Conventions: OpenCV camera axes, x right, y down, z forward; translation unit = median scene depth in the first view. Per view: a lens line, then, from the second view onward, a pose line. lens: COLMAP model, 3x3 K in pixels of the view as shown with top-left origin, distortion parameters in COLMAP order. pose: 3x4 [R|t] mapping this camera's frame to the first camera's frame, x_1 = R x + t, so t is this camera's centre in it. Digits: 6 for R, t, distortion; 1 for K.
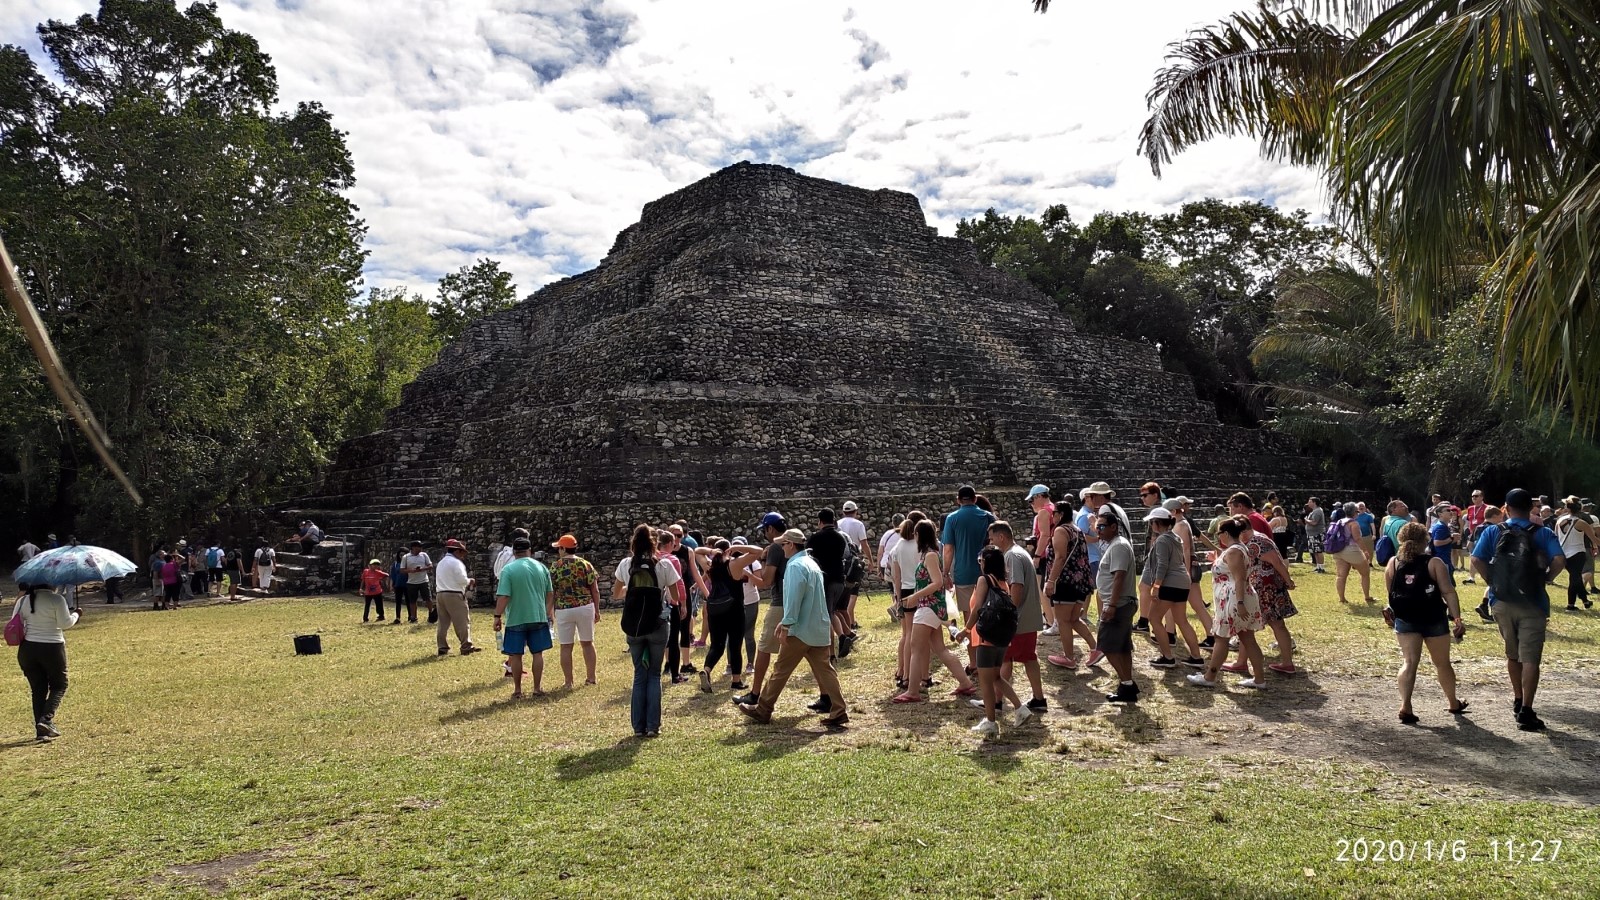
lens RADIAL K [[1195.5, 0, 803.0], [0, 1195.5, 480.4], [0, 0, 1]] dist [0.091721, -0.122322]
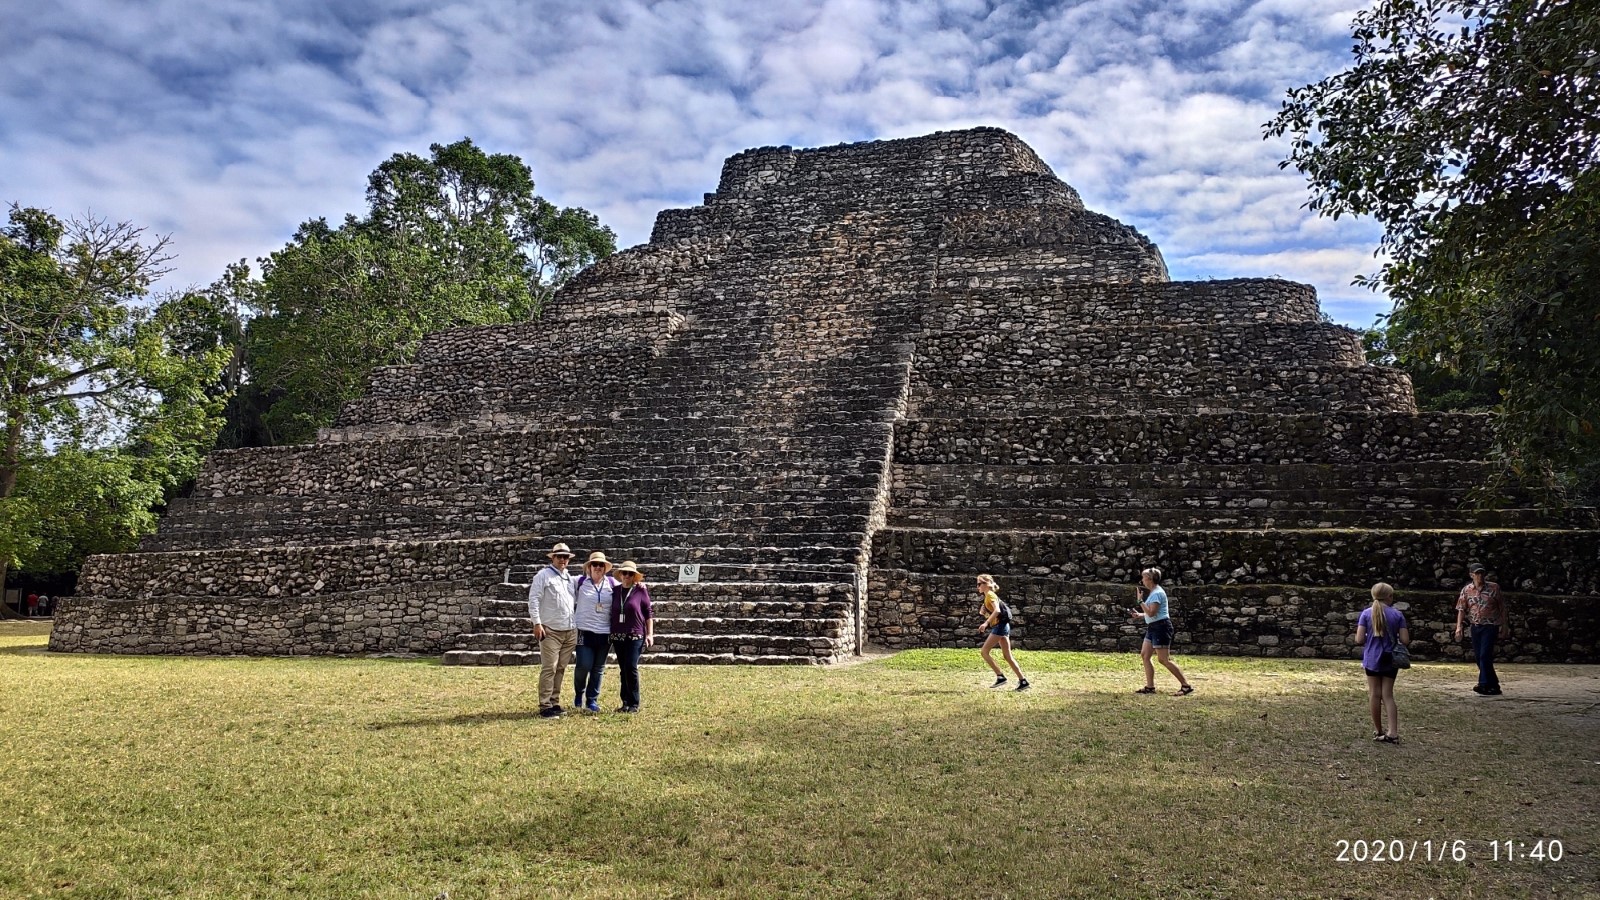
lens RADIAL K [[1195.5, 0, 789.6], [0, 1195.5, 472.7], [0, 0, 1]] dist [0.091721, -0.122322]
pose [[0.596962, -0.041687, -0.801186, 0.801571], [0.016618, 0.999077, -0.039602, -0.000203], [0.802098, 0.010327, 0.597104, 0.621748]]
